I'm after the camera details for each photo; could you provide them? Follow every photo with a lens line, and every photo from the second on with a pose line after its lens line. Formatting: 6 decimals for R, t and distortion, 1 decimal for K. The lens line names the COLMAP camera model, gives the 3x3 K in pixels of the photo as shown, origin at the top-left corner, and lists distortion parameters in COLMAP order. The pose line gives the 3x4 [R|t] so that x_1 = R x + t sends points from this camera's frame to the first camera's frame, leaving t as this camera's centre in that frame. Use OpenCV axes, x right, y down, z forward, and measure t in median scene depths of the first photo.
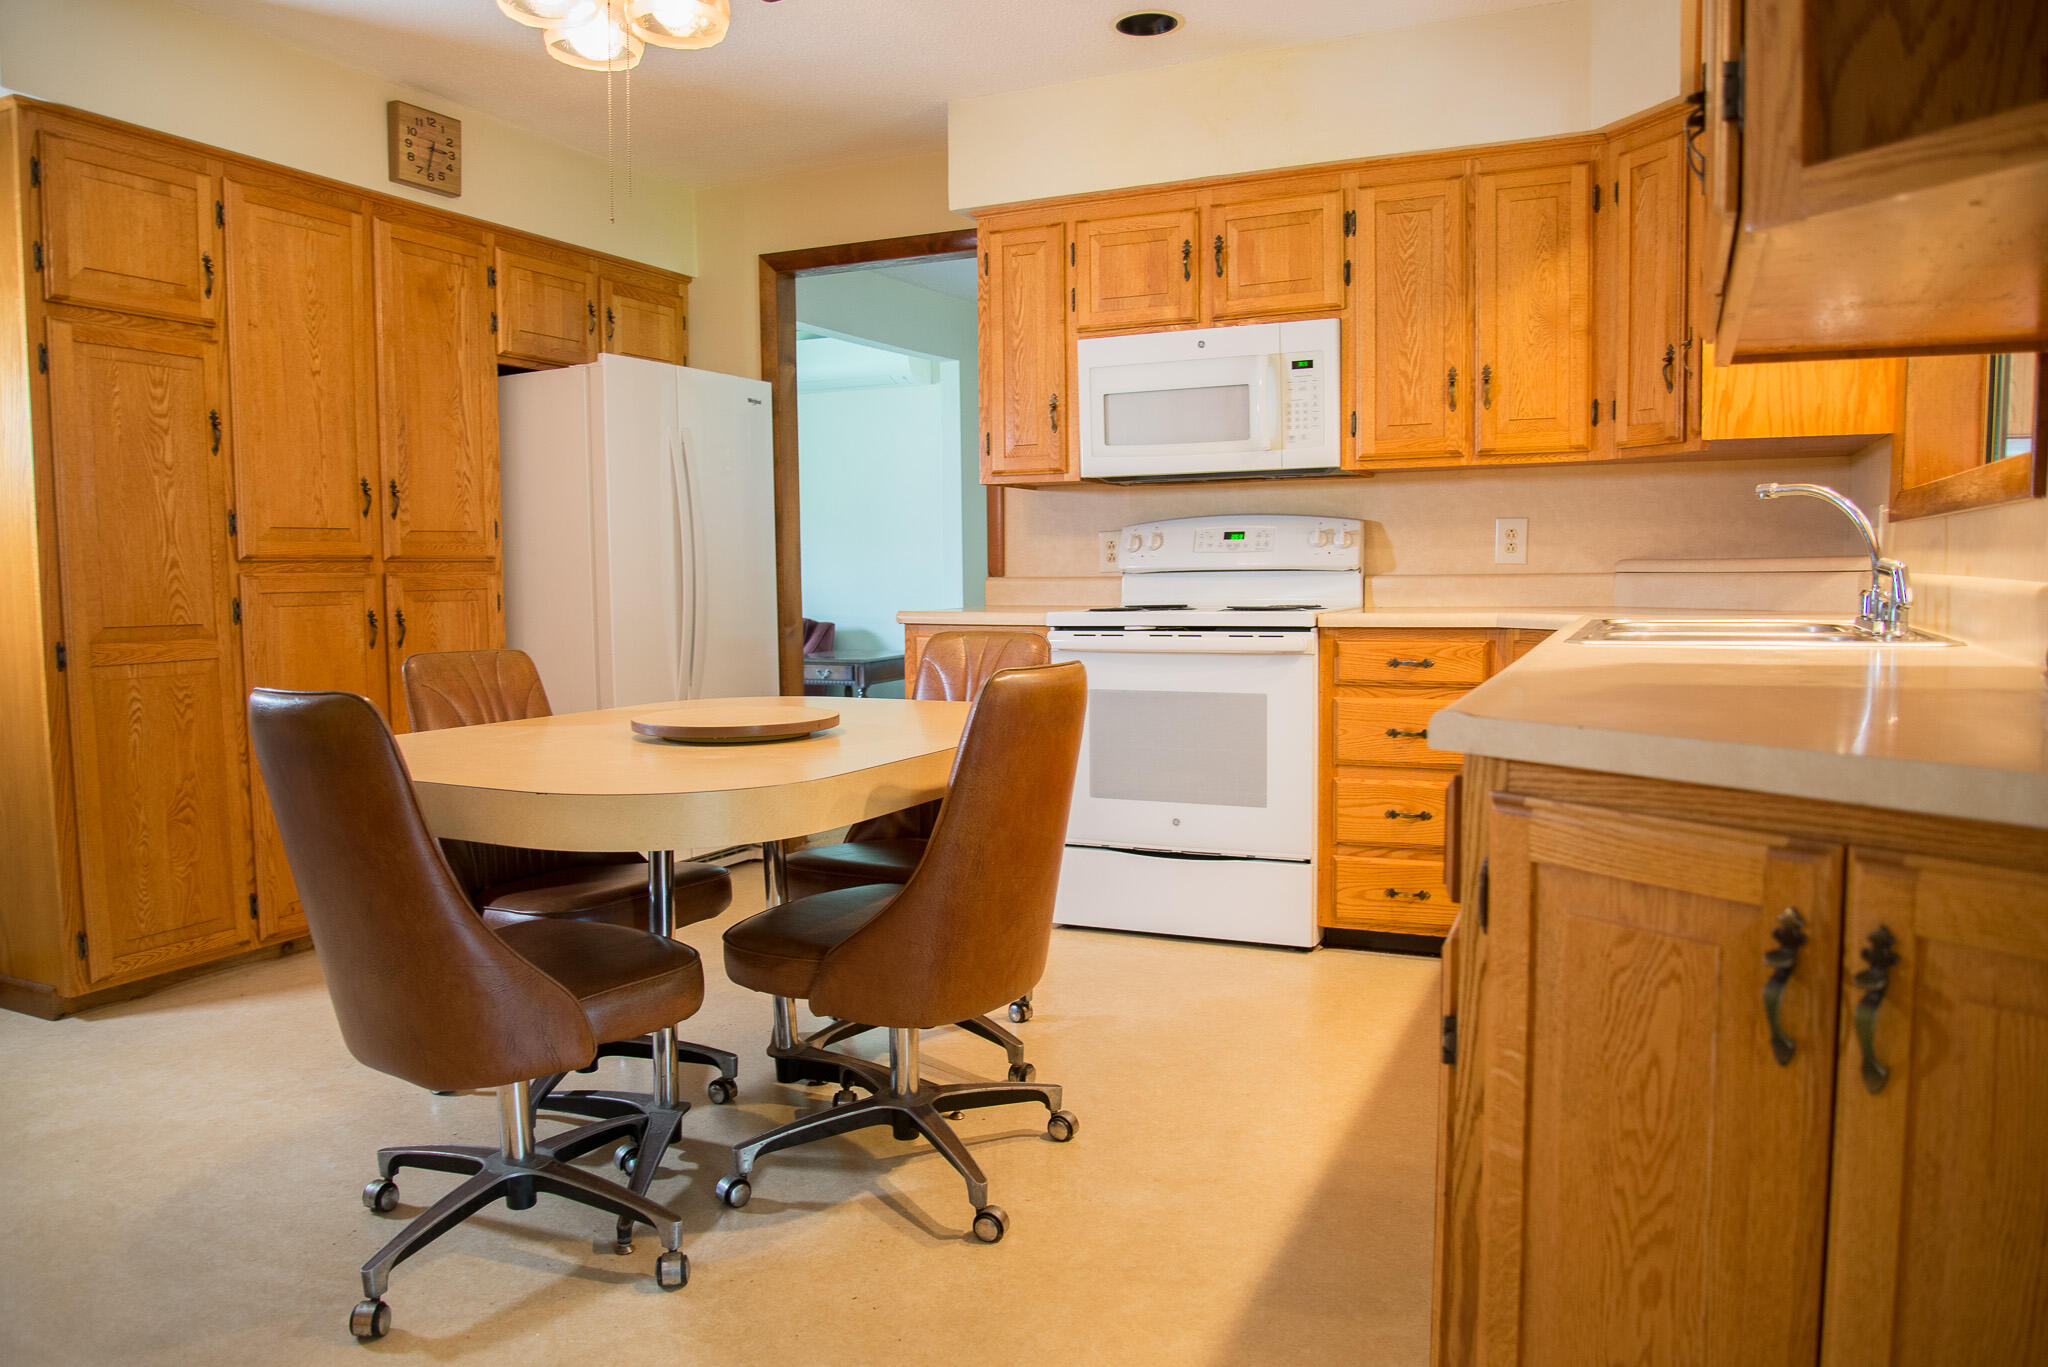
lens RADIAL K [[1415.9, 0, 1023.0], [0, 1415.9, 676.8], [0, 0, 1]] dist [-0.079177, 0.022944]
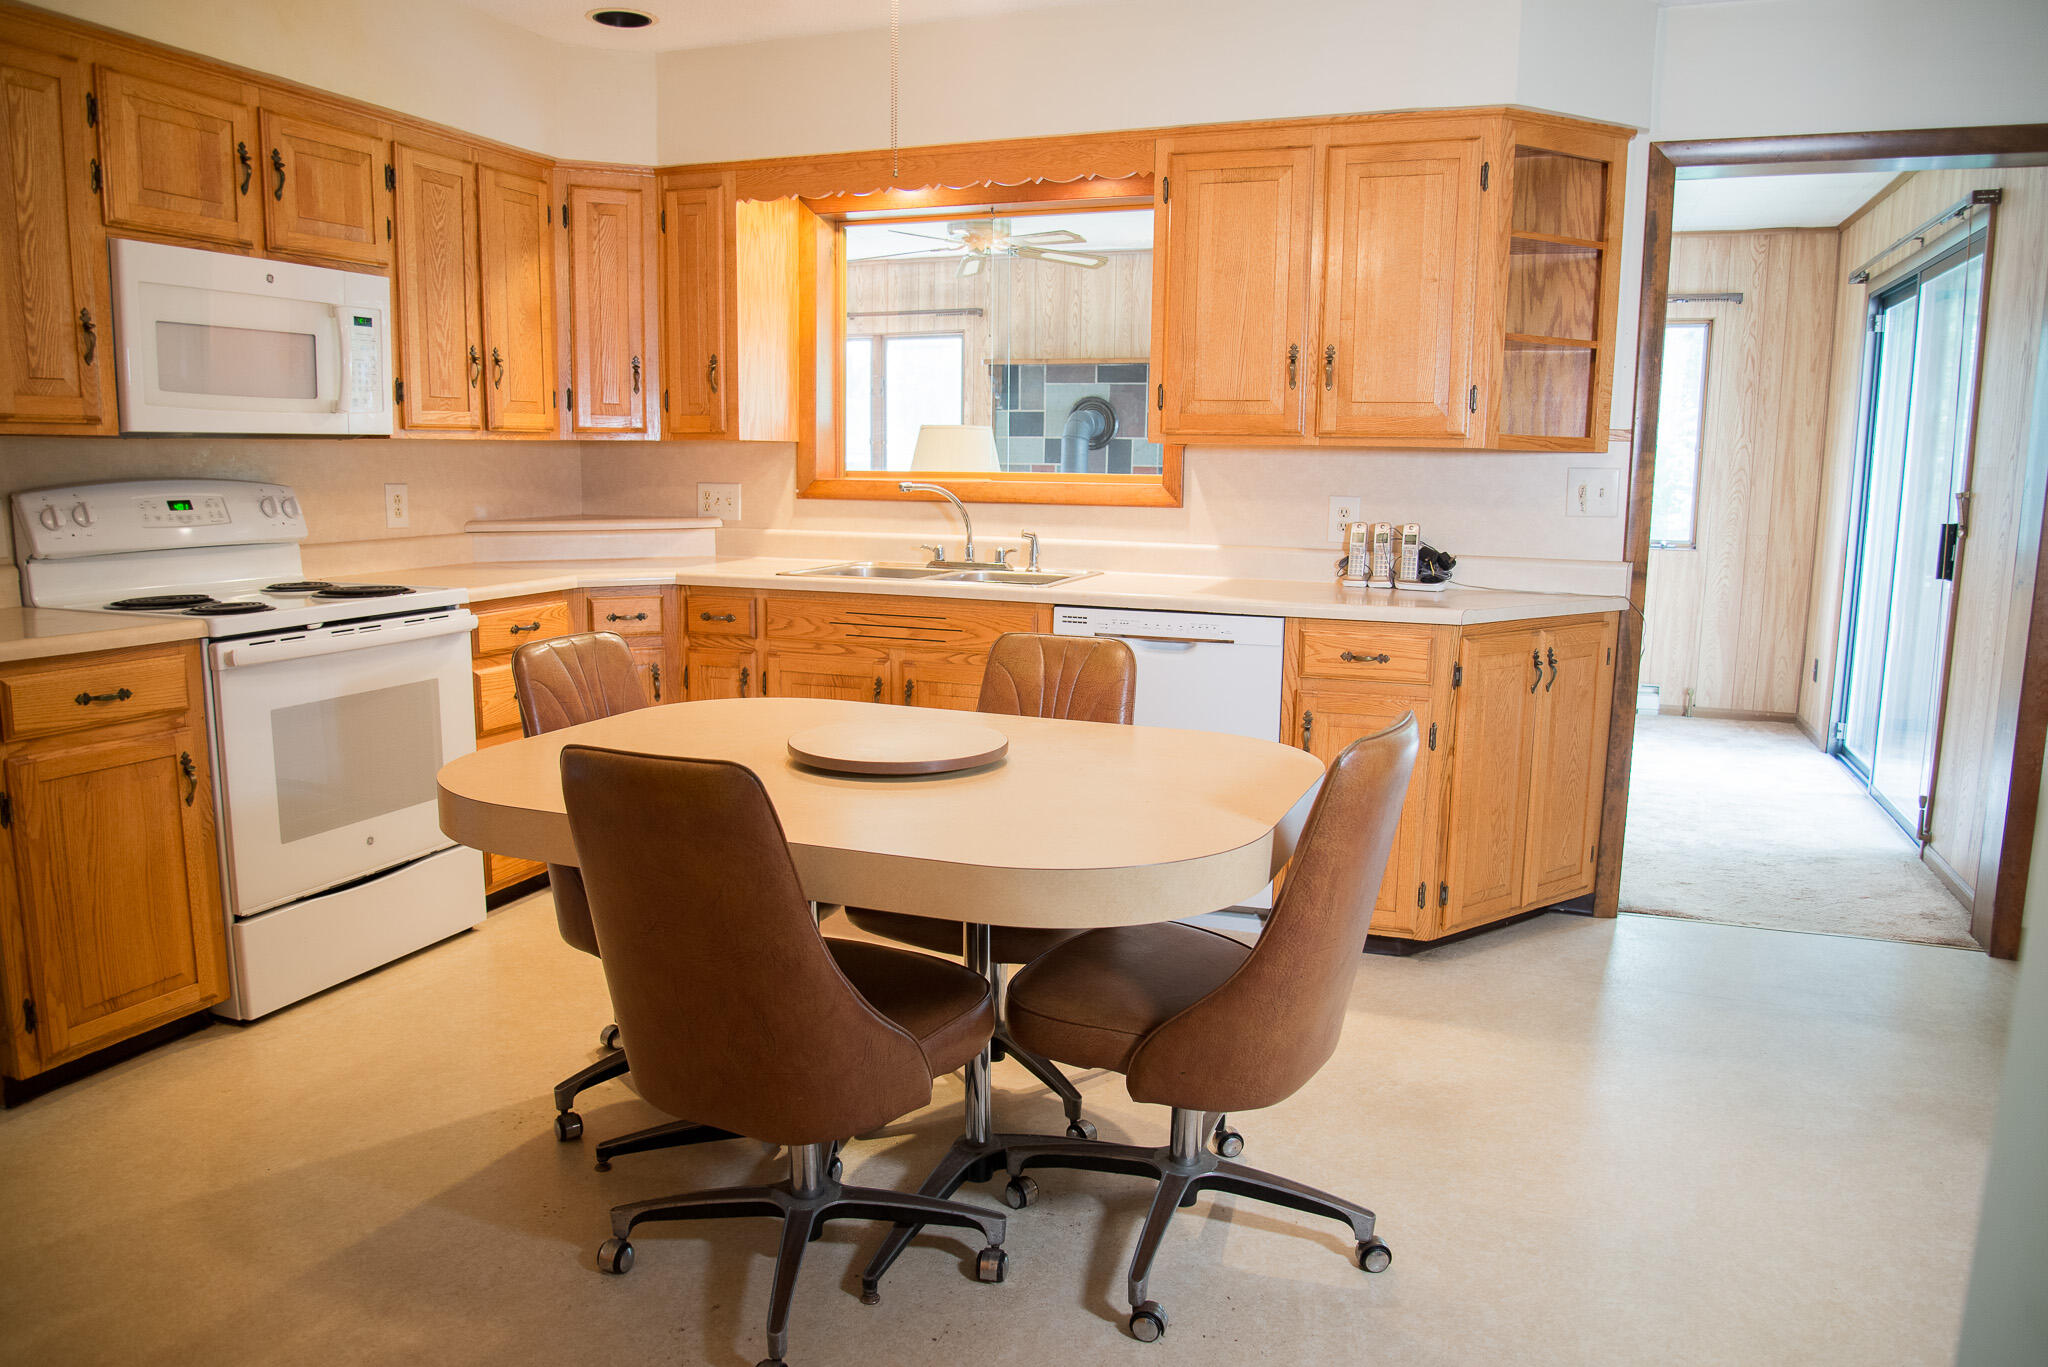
lens RADIAL K [[1415.9, 0, 1020.0], [0, 1415.9, 690.2], [0, 0, 1]] dist [-0.079177, 0.022944]
pose [[-0.077047, -0.148995, 0.985832, -0.745087], [0.064630, 0.985945, 0.154063, -0.094007], [-0.994931, 0.075584, -0.066335, 0.635769]]
